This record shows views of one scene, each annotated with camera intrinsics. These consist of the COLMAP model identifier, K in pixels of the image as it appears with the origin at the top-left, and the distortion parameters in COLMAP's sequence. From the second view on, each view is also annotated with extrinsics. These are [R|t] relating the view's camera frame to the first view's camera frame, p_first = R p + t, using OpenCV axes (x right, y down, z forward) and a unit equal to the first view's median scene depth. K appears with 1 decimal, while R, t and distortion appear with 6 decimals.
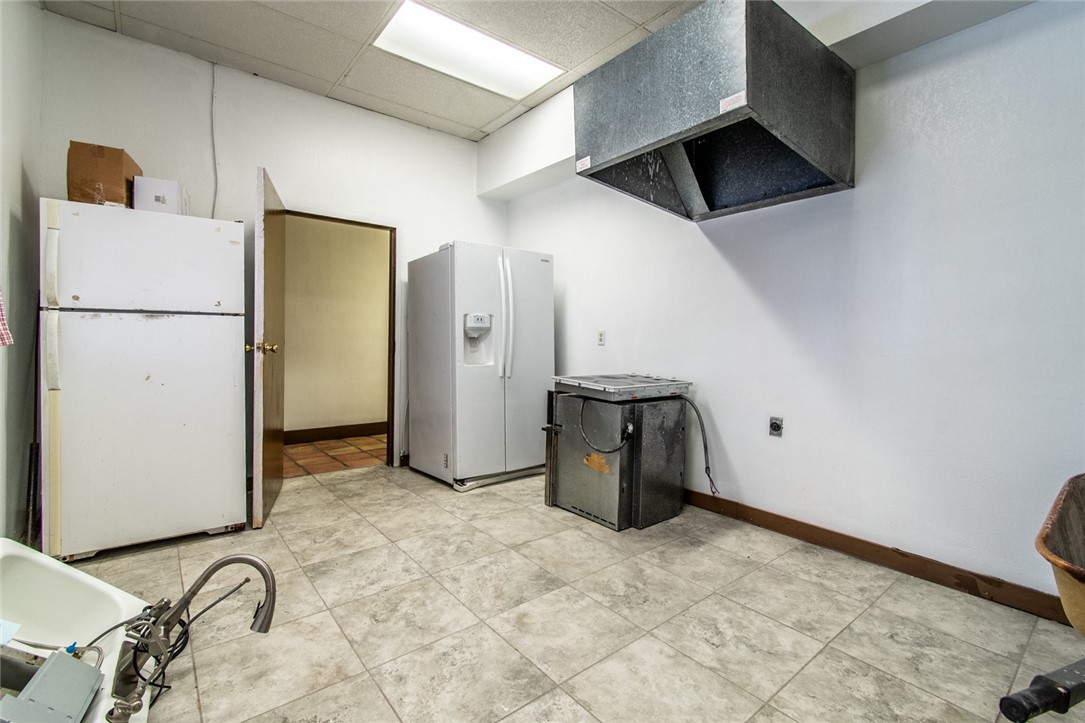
lens RADIAL K [[487.2, 0, 540.6], [0, 487.2, 353.4], [0, 0, 1]] dist [0.003510, 0.001279]
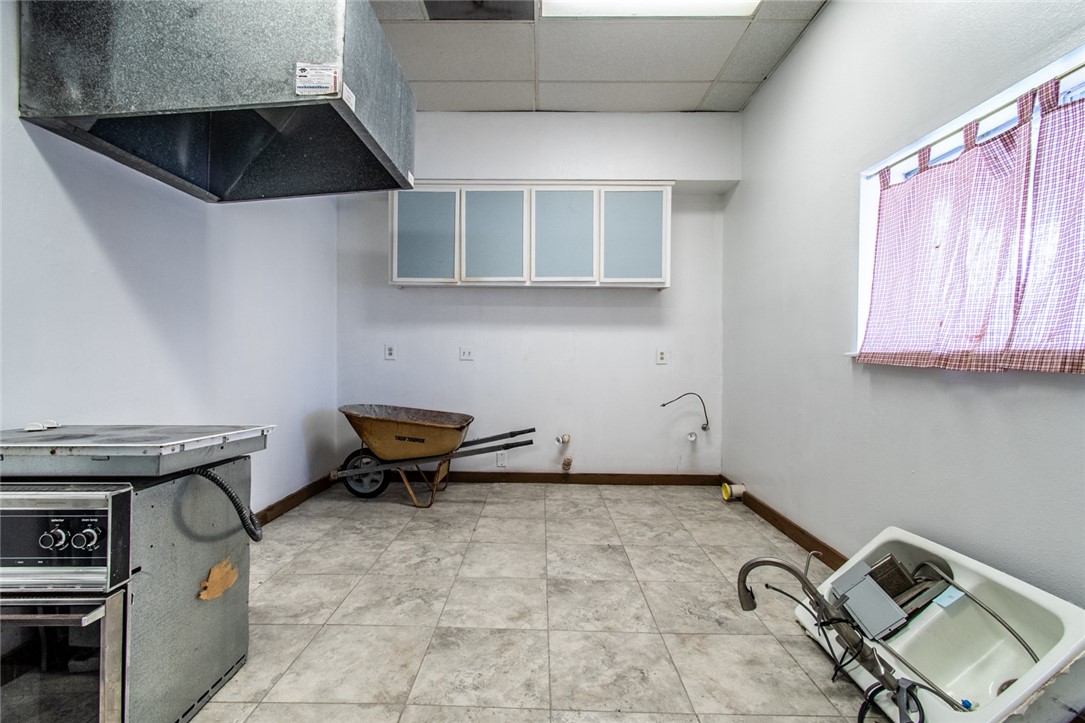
lens RADIAL K [[487.2, 0, 541.7], [0, 487.2, 357.2], [0, 0, 1]] dist [0.003510, 0.001279]
pose [[-0.778696, -0.017989, 0.627144, -0.740035], [-0.000921, 0.999621, 0.027530, -0.051733], [-0.627401, 0.020860, -0.778417, 1.793020]]
